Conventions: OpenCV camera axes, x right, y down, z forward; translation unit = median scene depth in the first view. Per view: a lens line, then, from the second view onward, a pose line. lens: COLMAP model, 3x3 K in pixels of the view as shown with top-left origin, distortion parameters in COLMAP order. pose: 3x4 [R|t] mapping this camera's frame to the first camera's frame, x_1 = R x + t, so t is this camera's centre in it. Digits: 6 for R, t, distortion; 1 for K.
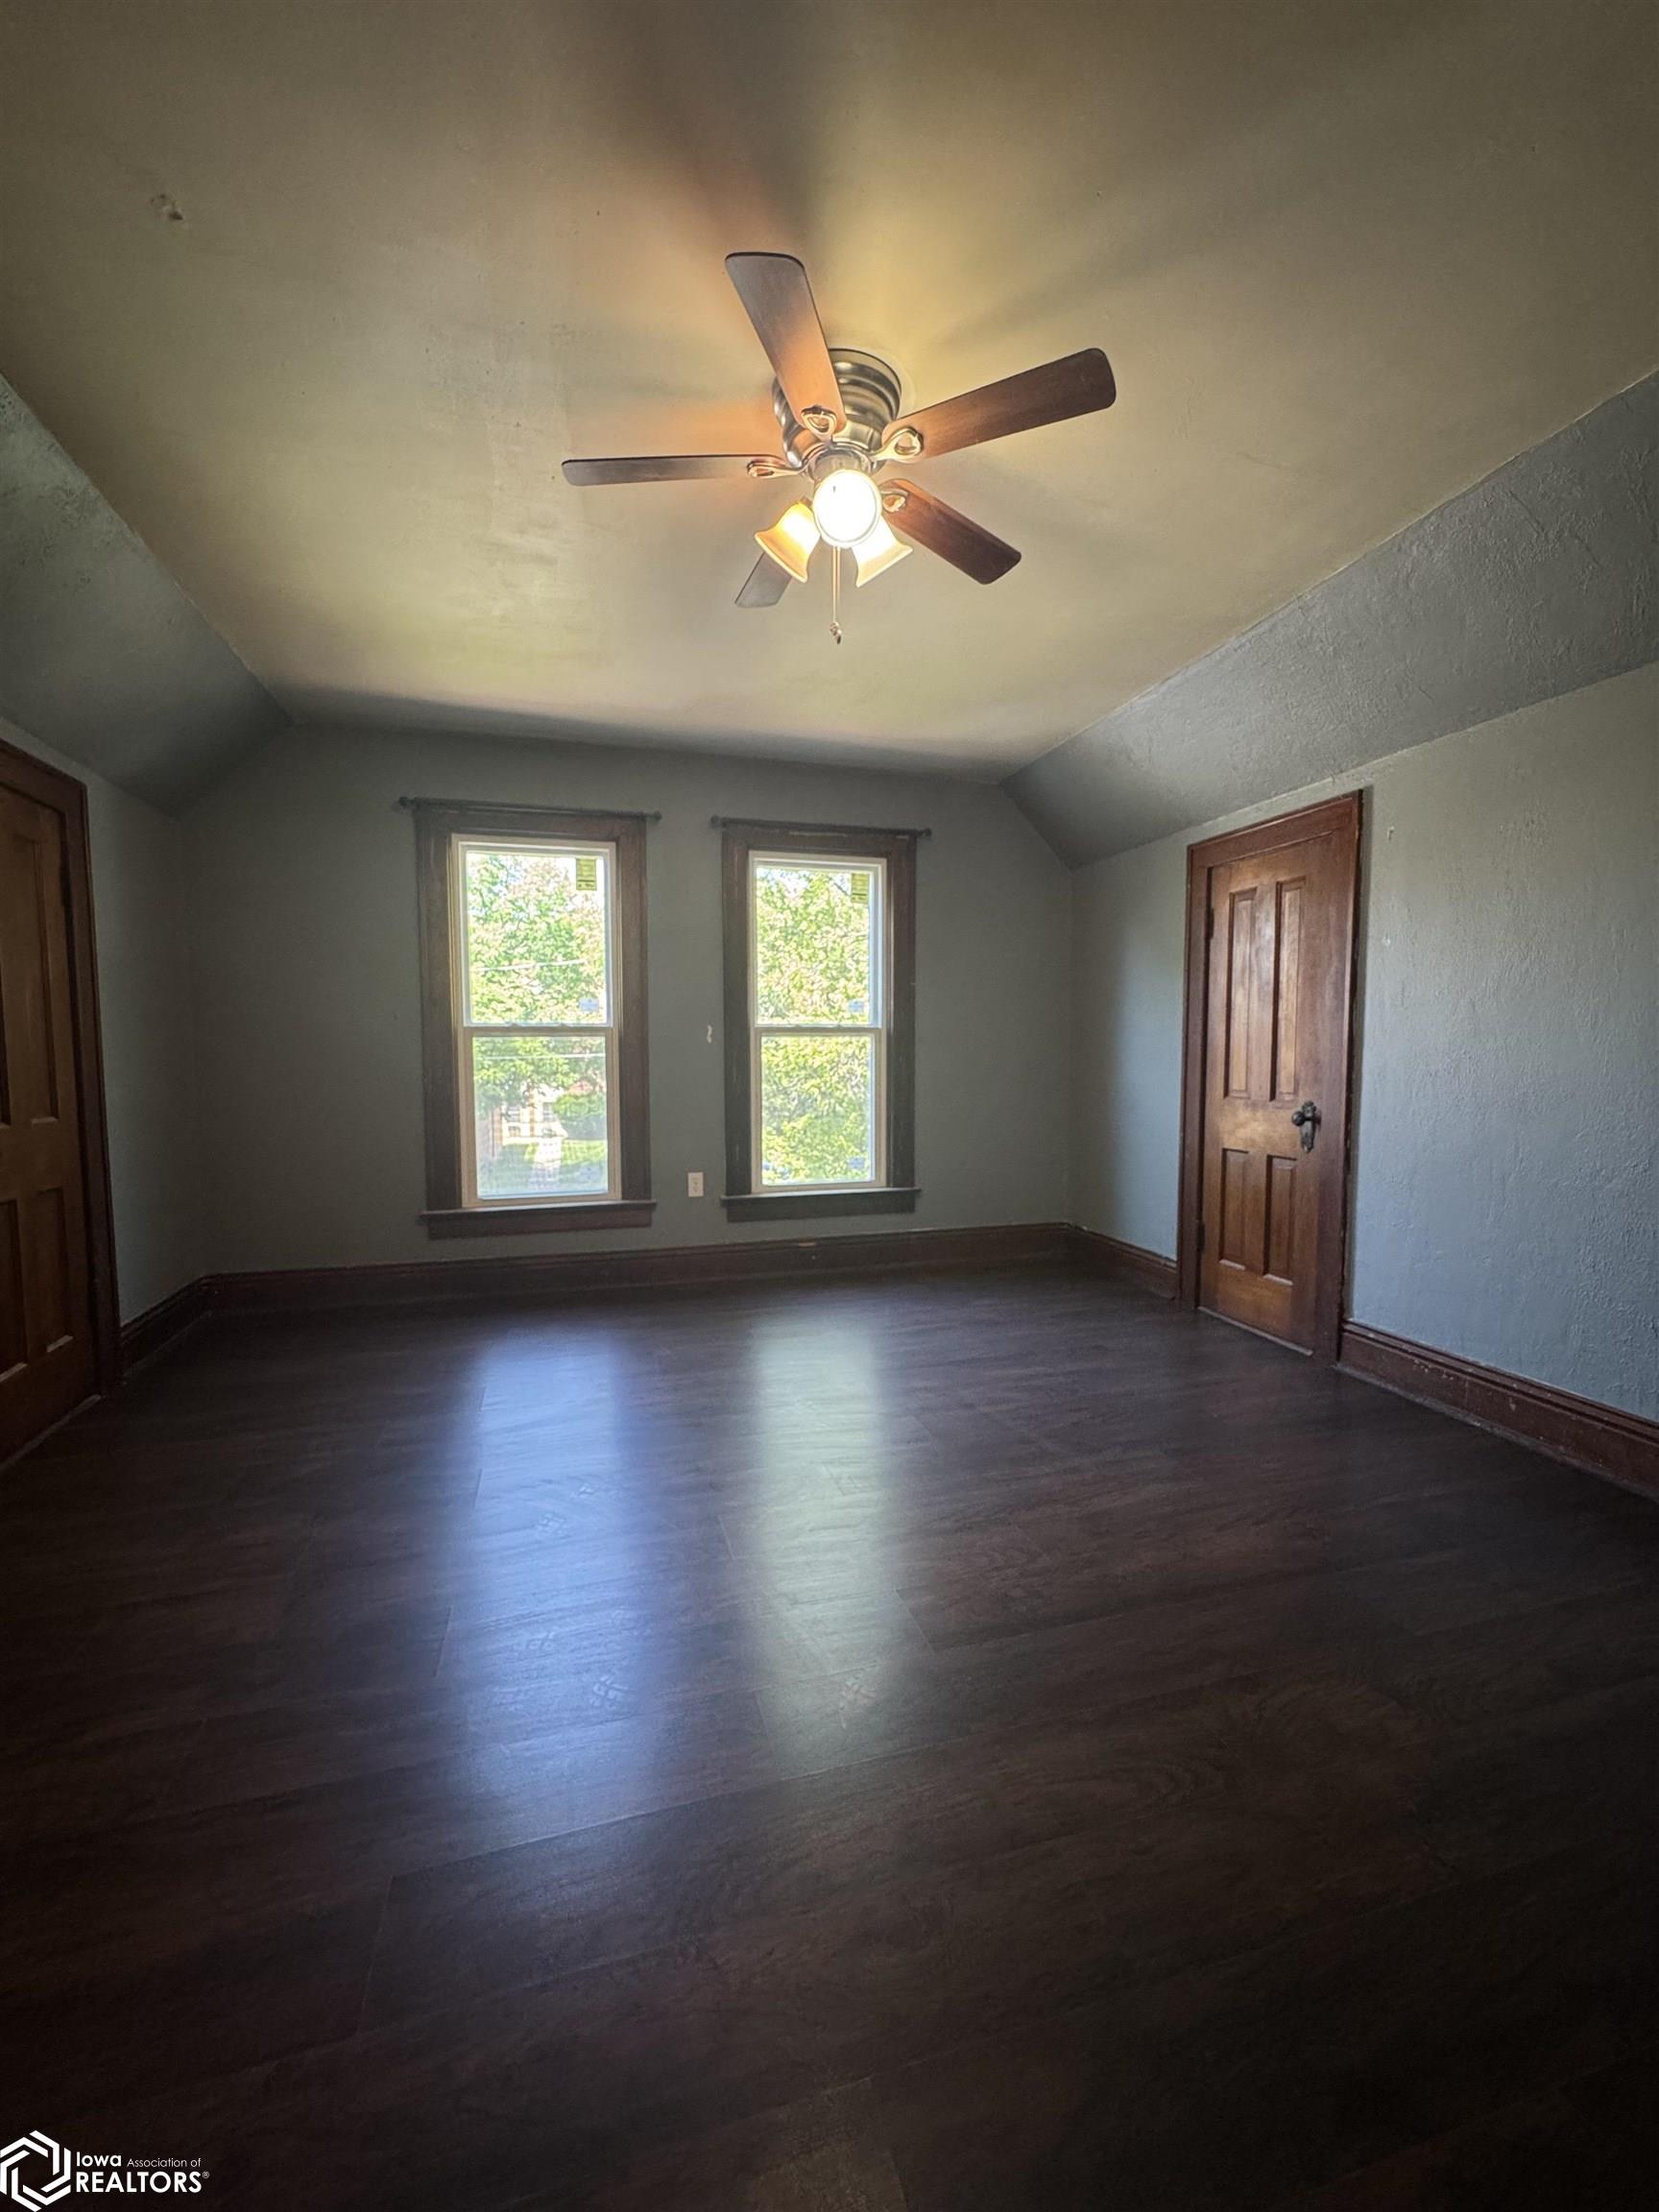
lens RADIAL K [[889.8, 0, 826.7], [0, 889.8, 1110.2], [0, 0, 1]] dist [-0.006285, 0.000983]
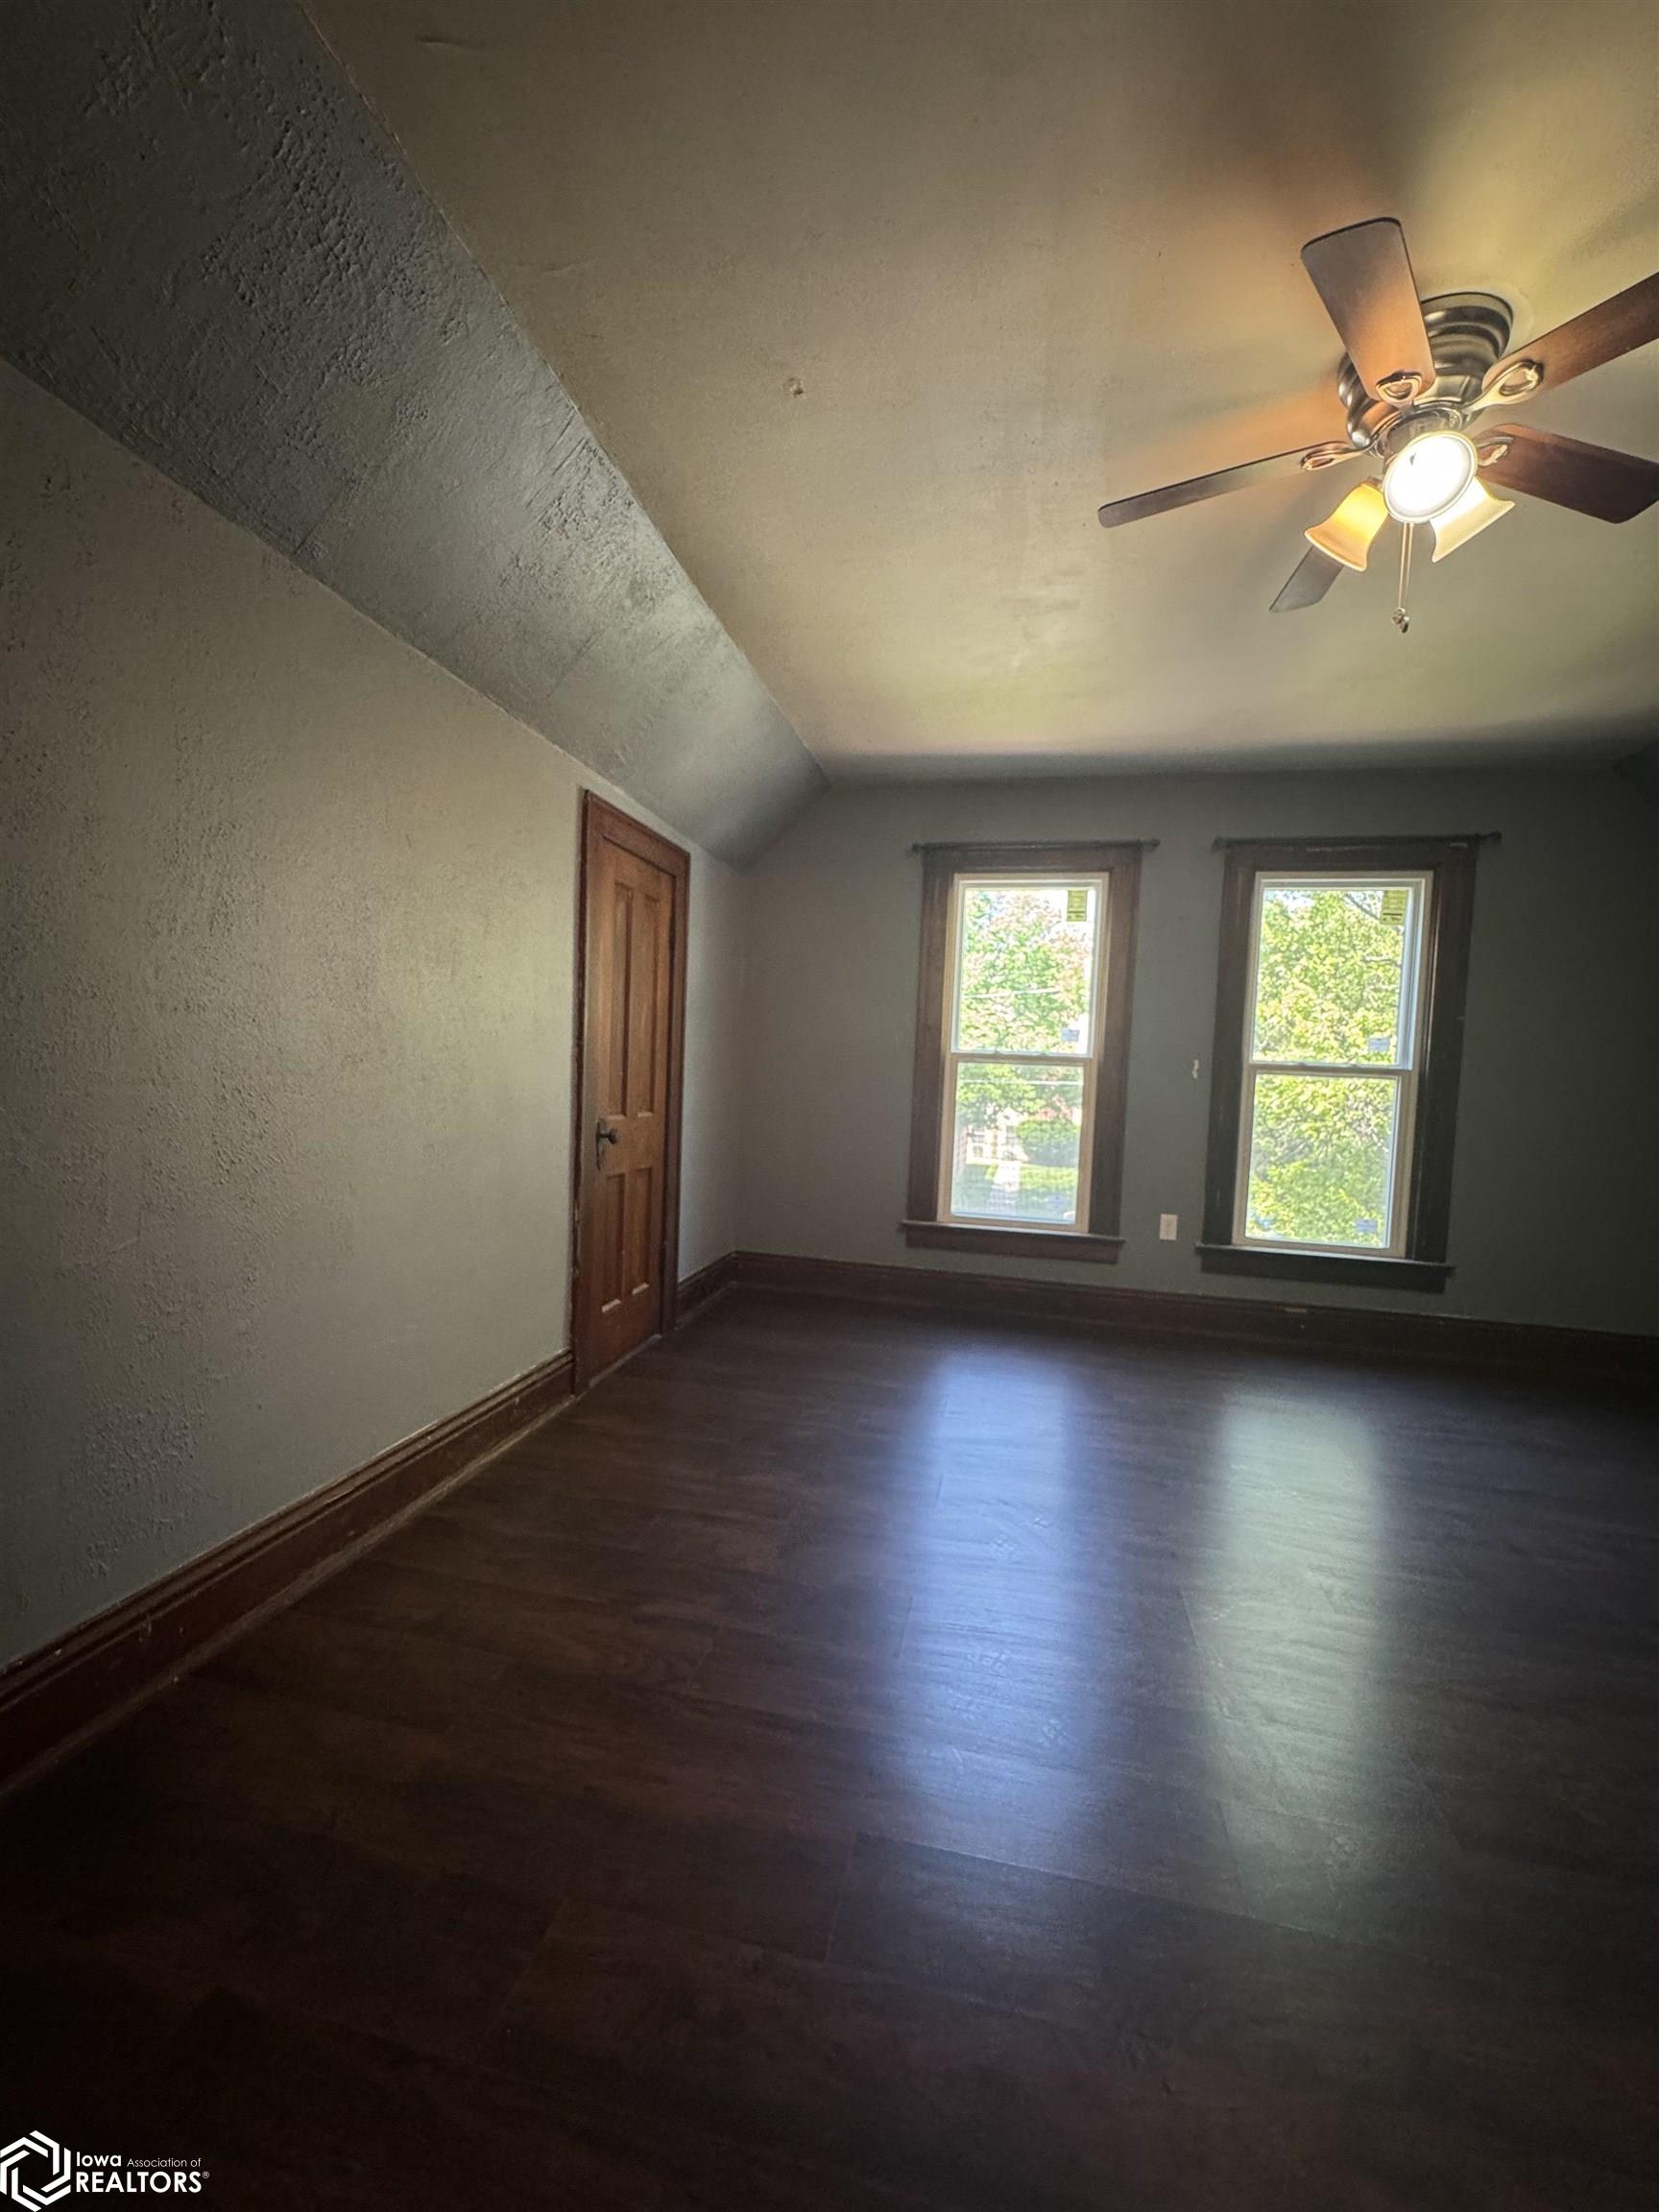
lens RADIAL K [[889.8, 0, 828.7], [0, 889.8, 1107.3], [0, 0, 1]] dist [-0.006285, 0.000983]
pose [[0.874036, 0.063686, -0.481669, -0.019710], [-0.080016, 0.996703, -0.013413, -0.001806], [0.479227, 0.050265, 0.876250, -0.006479]]
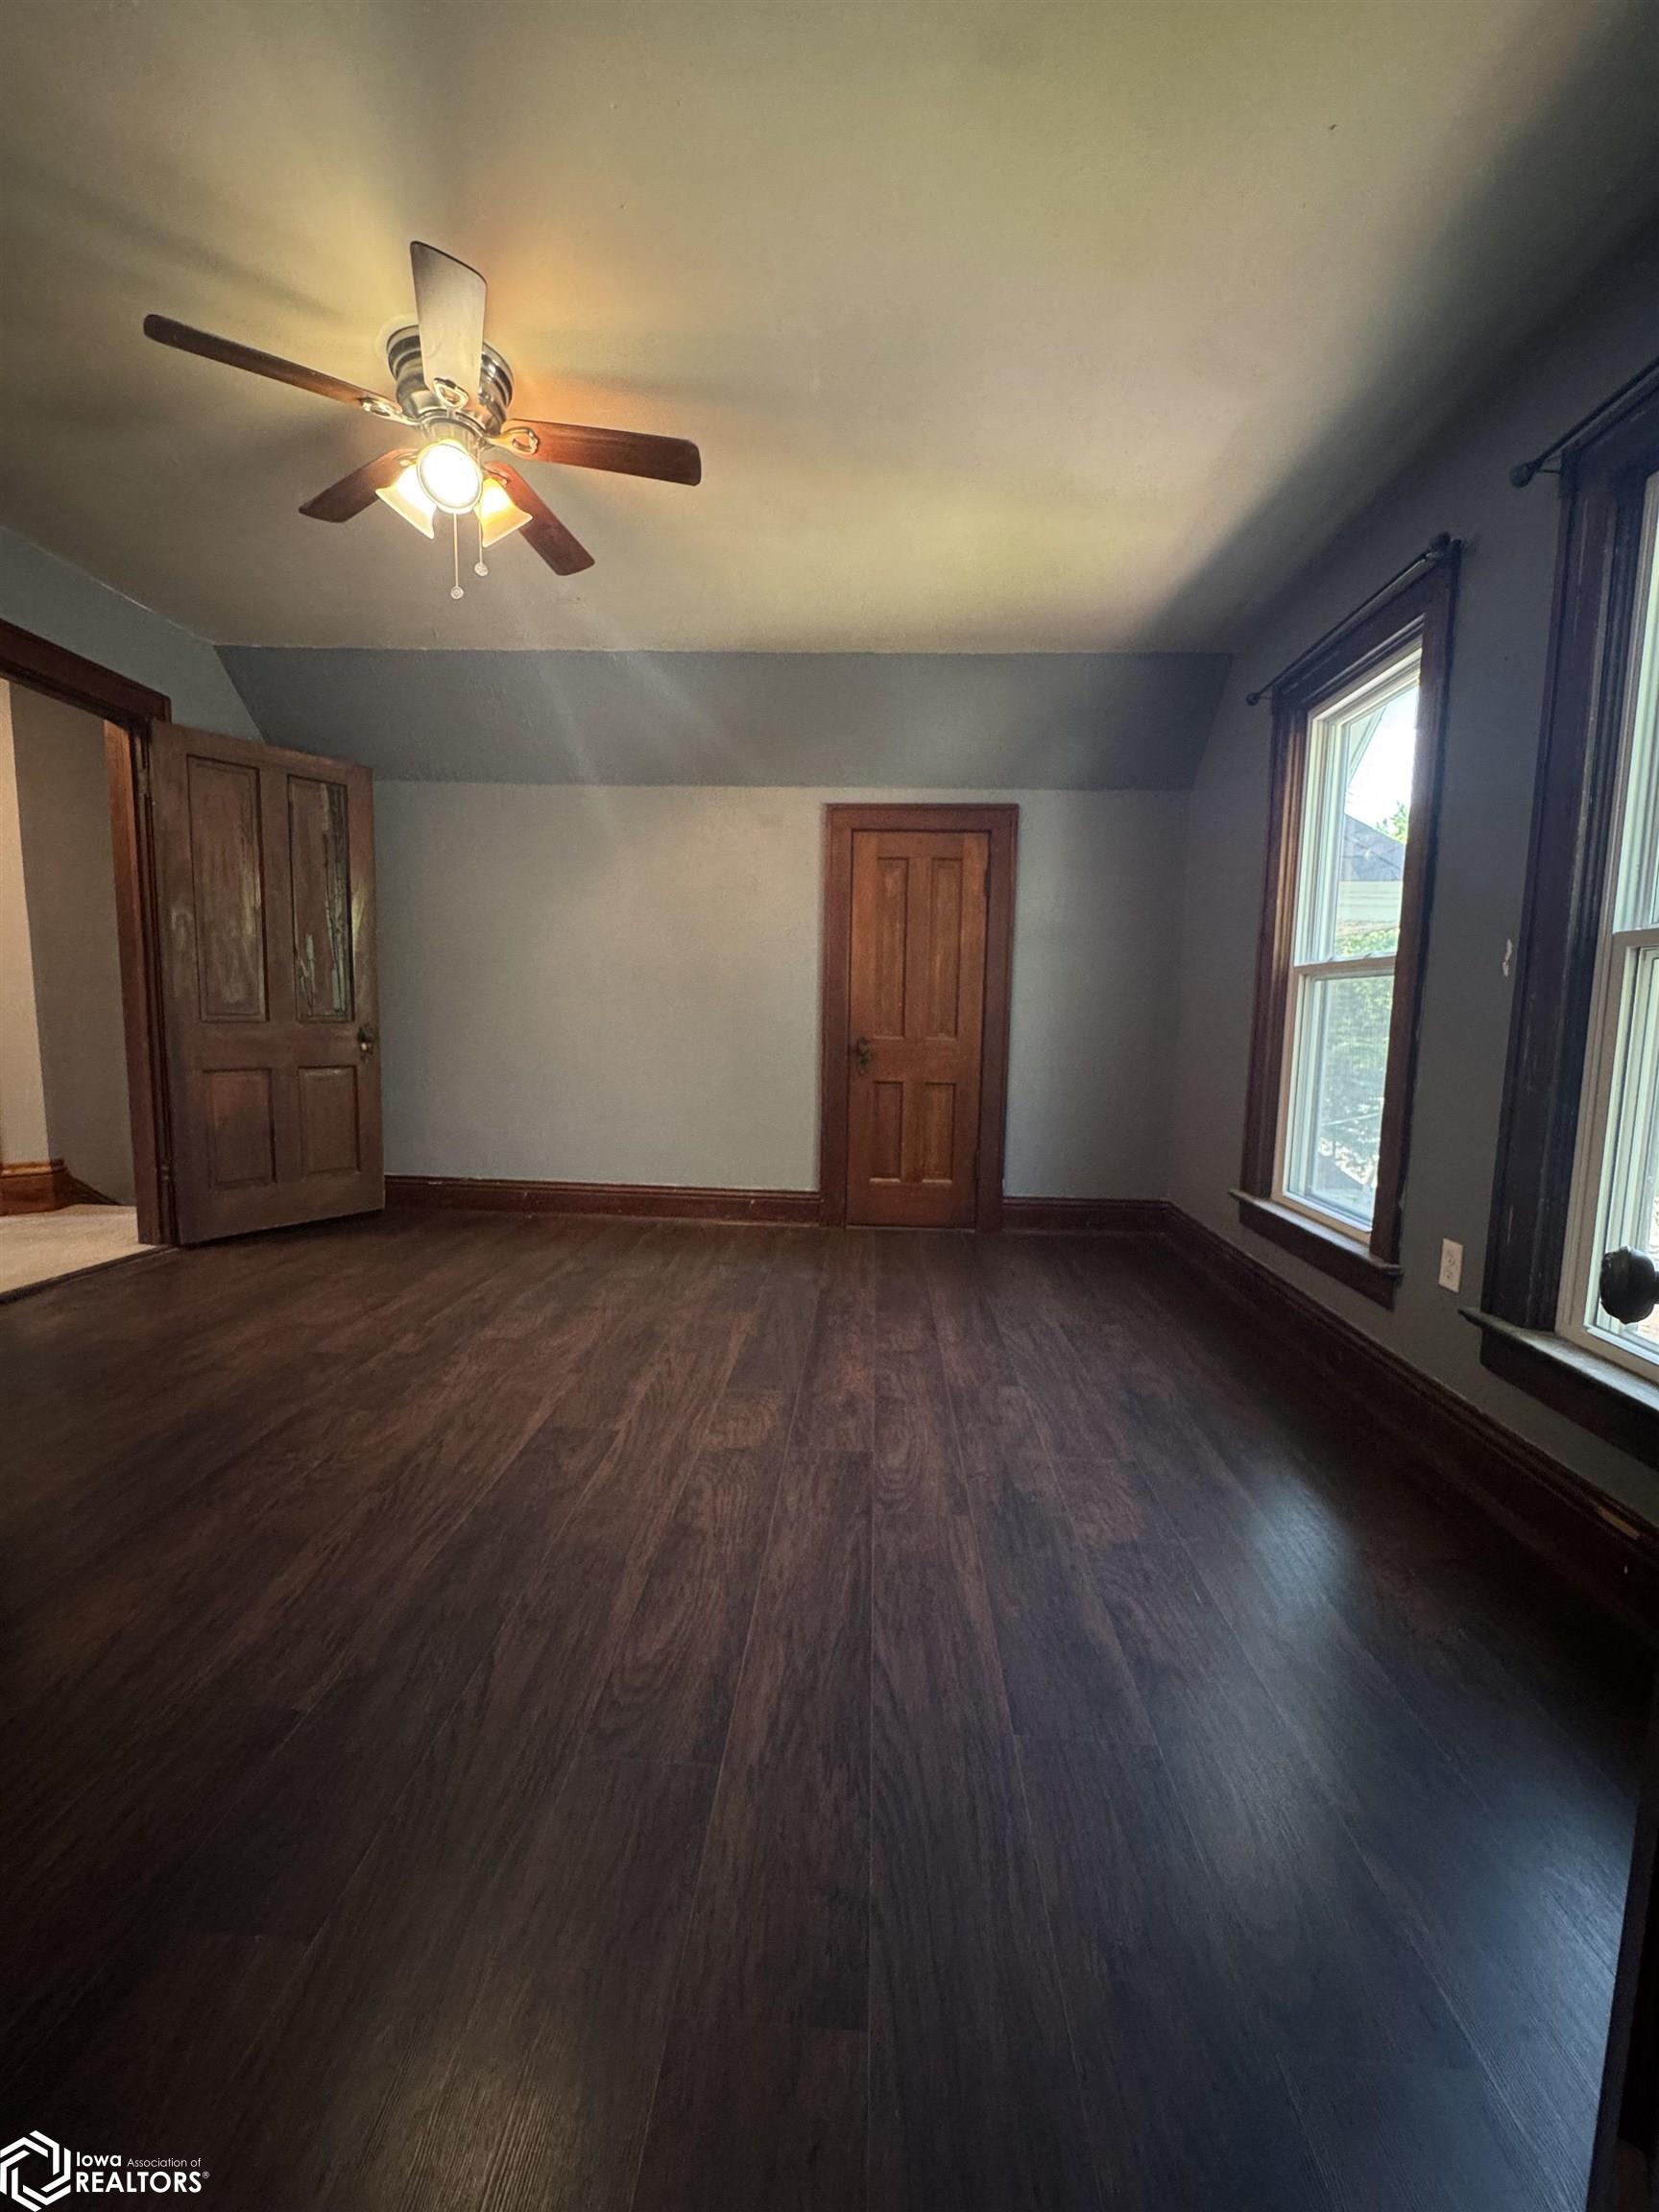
lens RADIAL K [[889.8, 0, 816.0], [0, 889.8, 1101.0], [0, 0, 1]] dist [-0.006285, 0.000983]
pose [[-0.333012, 0.092478, -0.938377, 0.512023], [-0.089967, 0.987522, 0.129249, -0.047340], [0.938621, 0.127464, -0.320537, 0.987704]]
